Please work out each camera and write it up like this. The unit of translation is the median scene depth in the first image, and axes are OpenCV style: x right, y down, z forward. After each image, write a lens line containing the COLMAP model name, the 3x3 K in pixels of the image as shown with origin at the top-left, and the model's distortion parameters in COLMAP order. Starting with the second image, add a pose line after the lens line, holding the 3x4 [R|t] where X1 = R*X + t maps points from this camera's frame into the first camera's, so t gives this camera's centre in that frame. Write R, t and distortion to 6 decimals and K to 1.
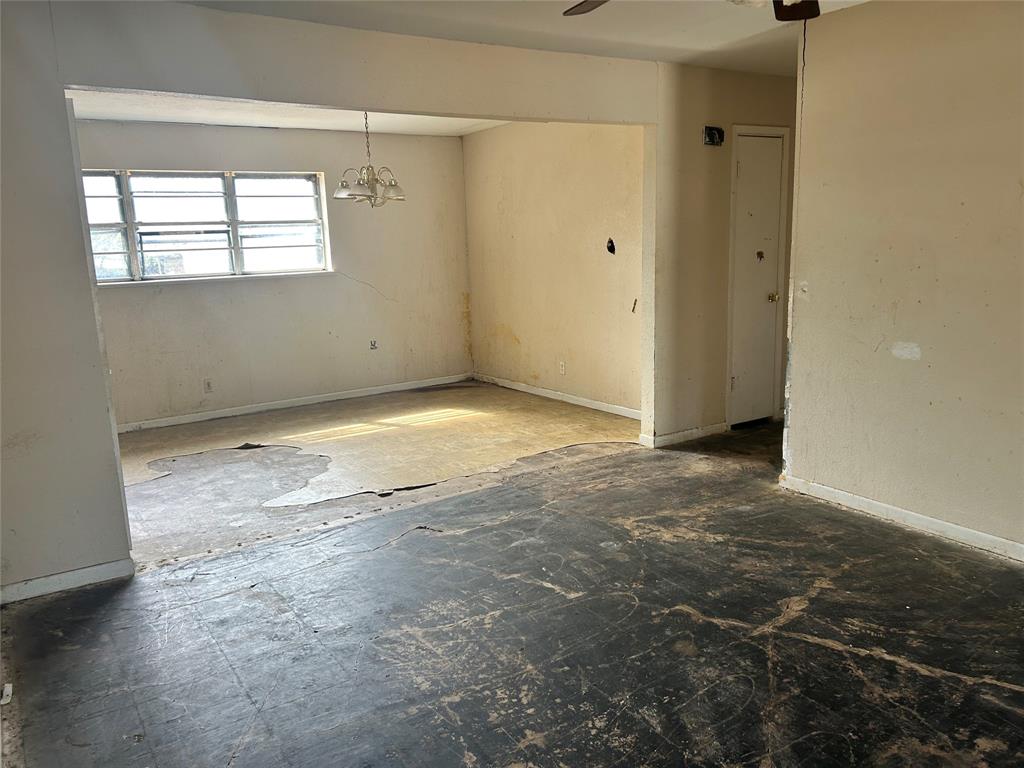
lens RADIAL K [[769.5, 0, 510.6], [0, 769.5, 383.9], [0, 0, 1]] dist [0.019575, -0.025170]
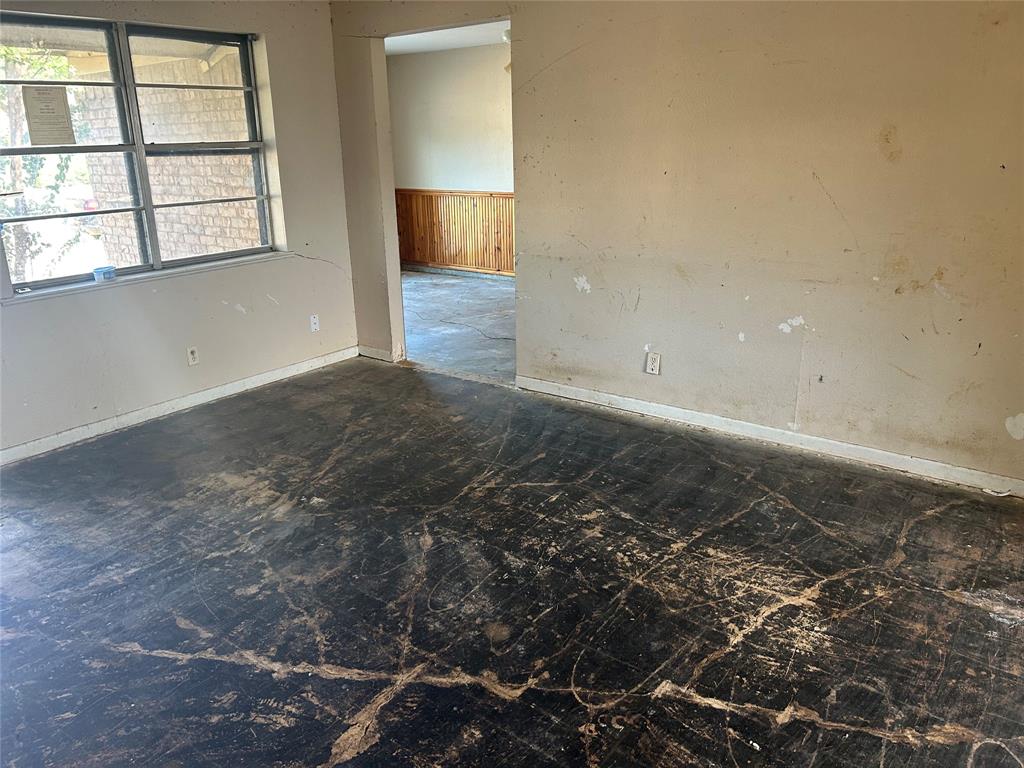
lens RADIAL K [[769.5, 0, 511.8], [0, 769.5, 383.2], [0, 0, 1]] dist [0.019575, -0.025170]
pose [[-0.943460, 0.147795, -0.296717, 0.448859], [-0.016218, 0.873455, 0.486636, -0.357188], [0.331091, 0.463933, -0.821672, 1.660823]]
